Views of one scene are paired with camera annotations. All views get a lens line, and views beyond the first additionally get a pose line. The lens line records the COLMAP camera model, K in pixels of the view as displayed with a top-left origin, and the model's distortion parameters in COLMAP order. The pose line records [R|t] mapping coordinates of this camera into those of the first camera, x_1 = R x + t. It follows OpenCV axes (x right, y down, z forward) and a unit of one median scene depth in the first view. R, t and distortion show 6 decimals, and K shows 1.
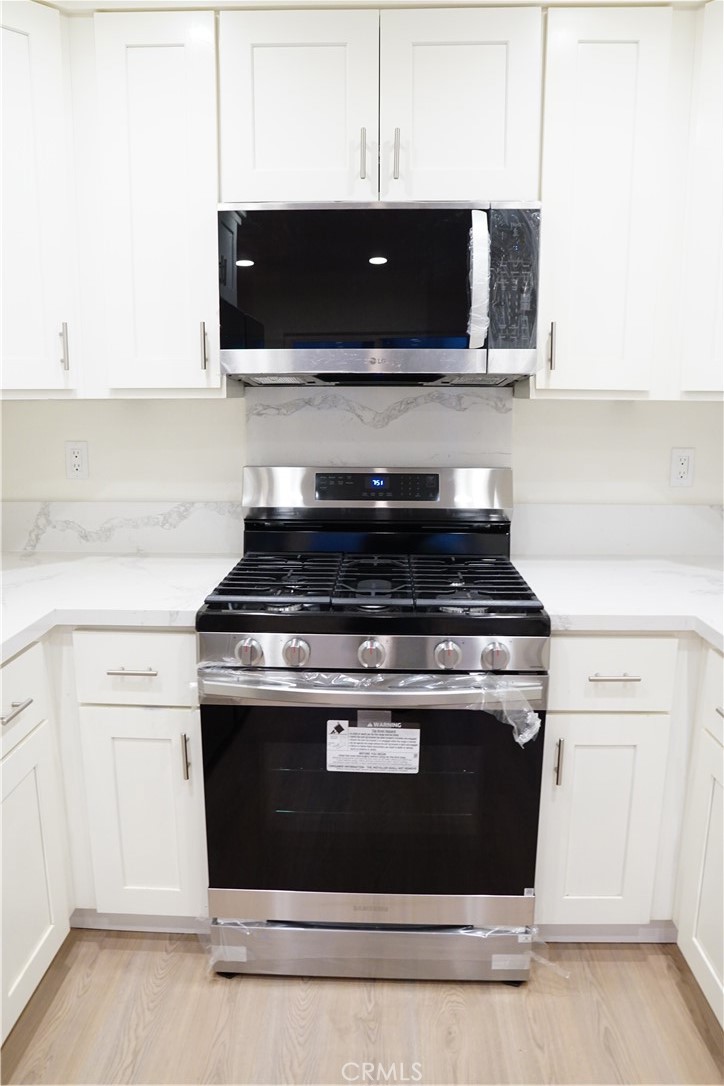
lens RADIAL K [[761.5, 0, 362.0], [0, 761.5, 543.0], [0, 0, 1]] dist [-0.109032, 0.069669]
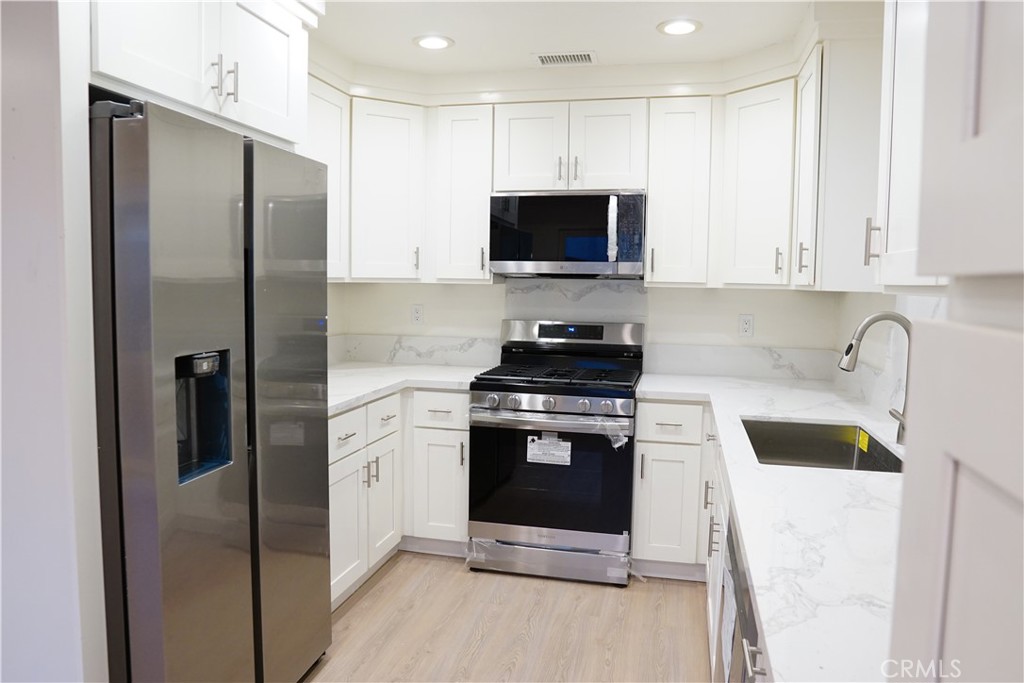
lens RADIAL K [[718.0, 0, 512.0], [0, 718.0, 341.5], [0, 0, 1]] dist [-0.109032, 0.069669]
pose [[0.978995, 0.028646, -0.201864, 0.287326], [-0.049543, 0.993829, -0.099243, 0.162282], [0.197775, 0.107159, 0.974373, -0.921064]]
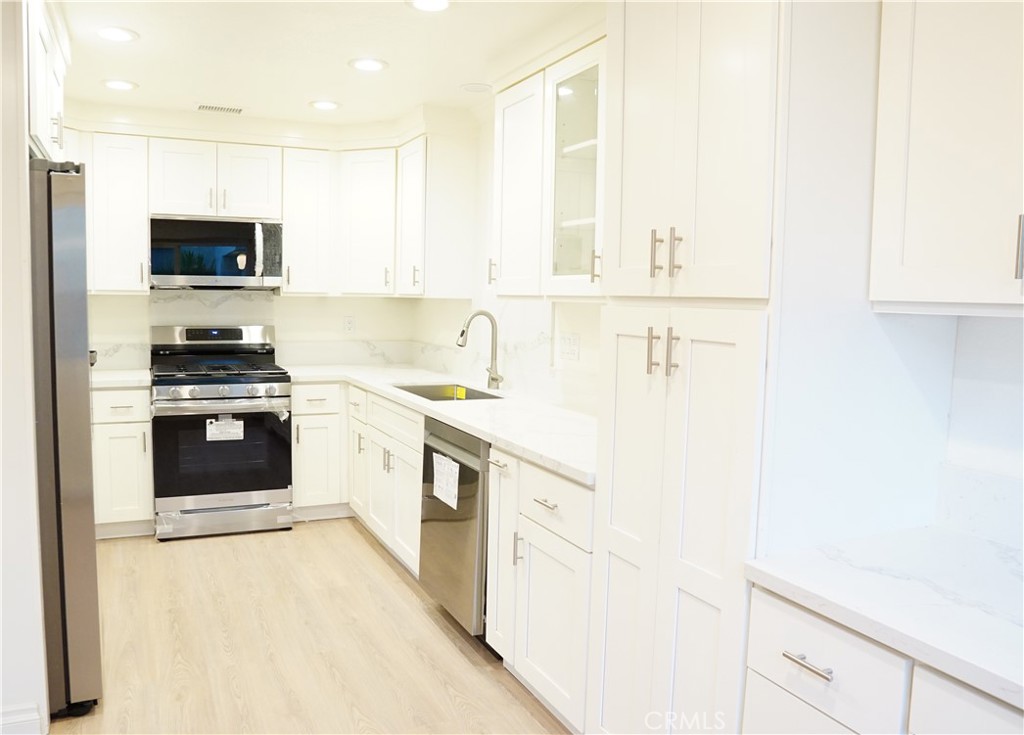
lens RADIAL K [[772.8, 0, 462.8], [0, 772.8, 364.4], [0, 0, 1]] dist [-0.079332, 0.004325]
pose [[0.908260, -0.025208, 0.417645, -0.315312], [0.064245, 0.994748, -0.079676, 0.291816], [-0.413444, 0.099198, 0.905110, -1.619602]]
